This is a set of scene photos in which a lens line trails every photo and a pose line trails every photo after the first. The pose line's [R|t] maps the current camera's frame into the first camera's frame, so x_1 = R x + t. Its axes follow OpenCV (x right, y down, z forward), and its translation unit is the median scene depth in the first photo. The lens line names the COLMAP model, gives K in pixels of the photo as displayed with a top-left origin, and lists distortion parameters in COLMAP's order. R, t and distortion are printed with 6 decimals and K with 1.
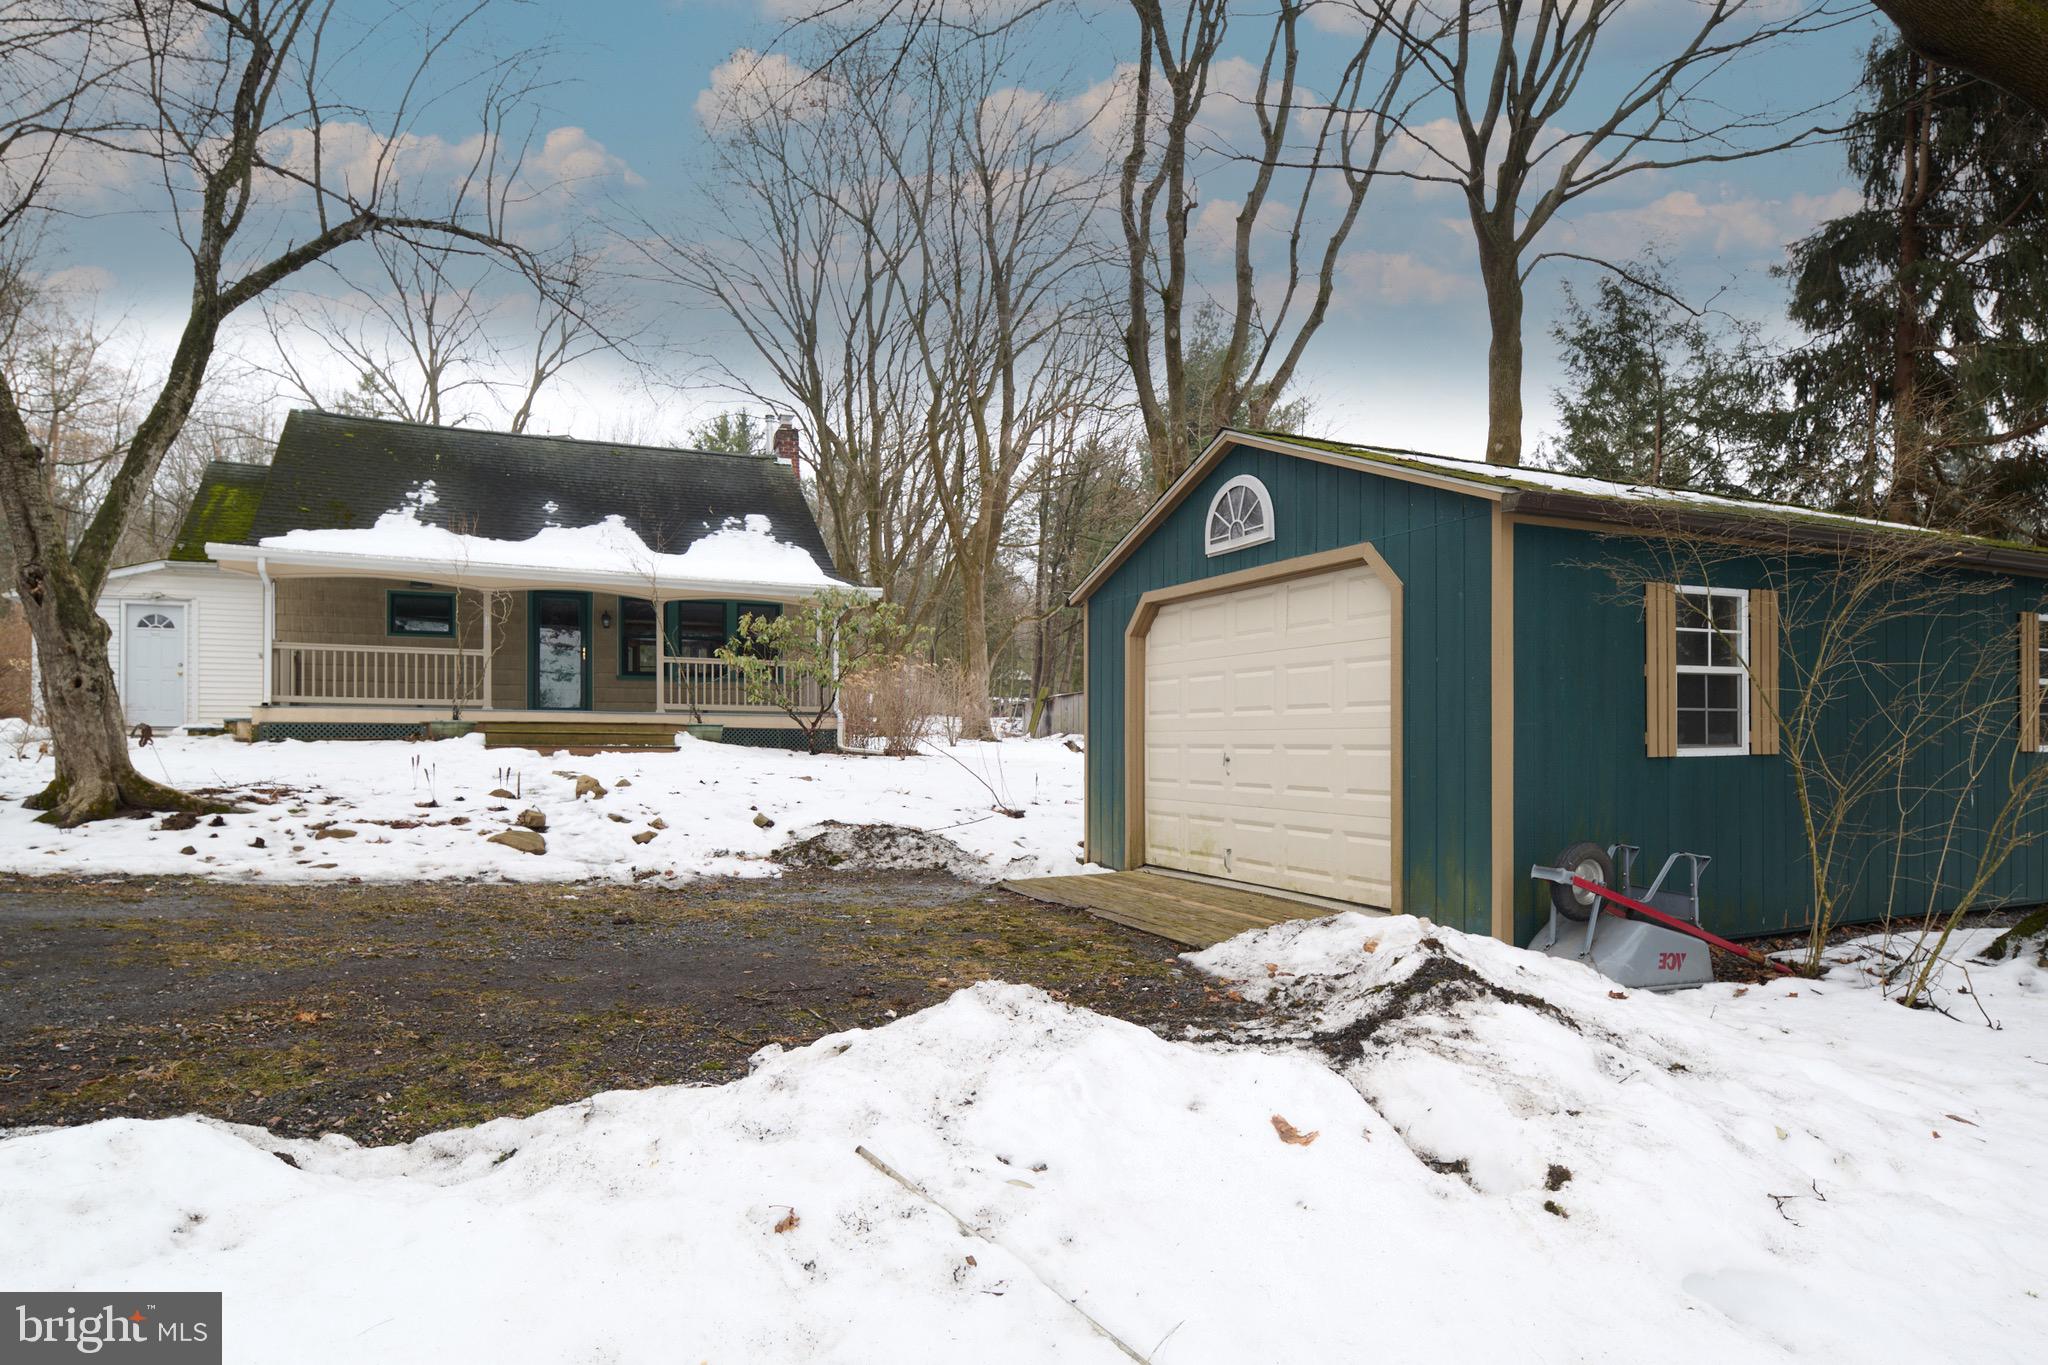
lens RADIAL K [[1091.0, 0, 997.0], [0, 1091.0, 760.6], [0, 0, 1]] dist [-0.003447, 0.000087]
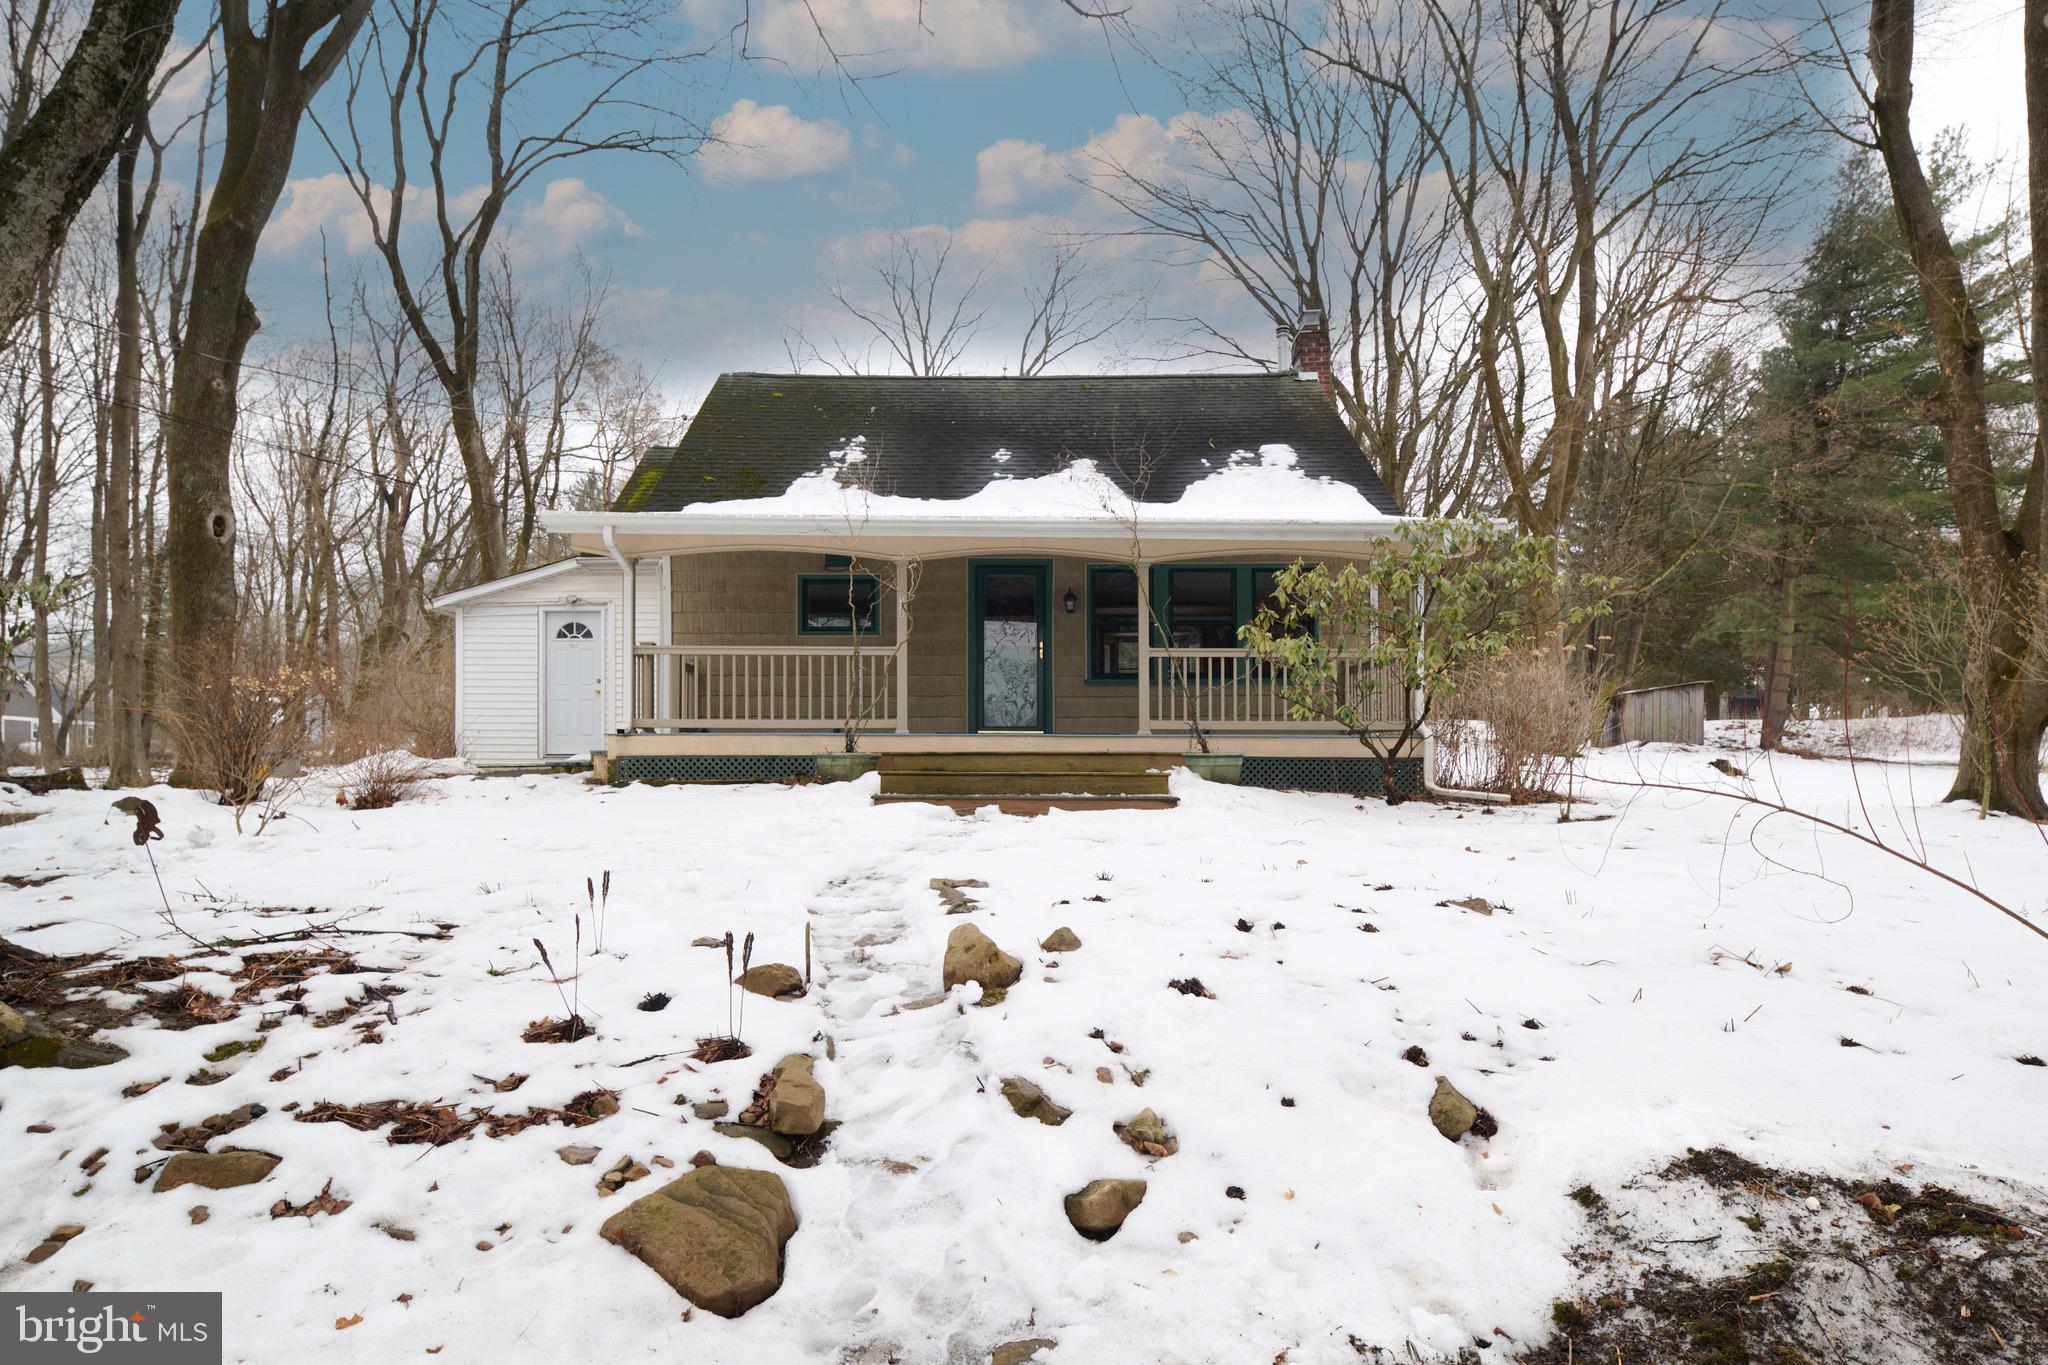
lens RADIAL K [[1091.0, 0, 1047.8], [0, 1091.0, 758.0], [0, 0, 1]] dist [-0.003447, 0.000087]
pose [[0.926905, -0.000763, -0.375295, -0.115347], [-0.000656, 0.999993, -0.003651, -0.026789], [0.375295, 0.003630, 0.926898, 0.367301]]
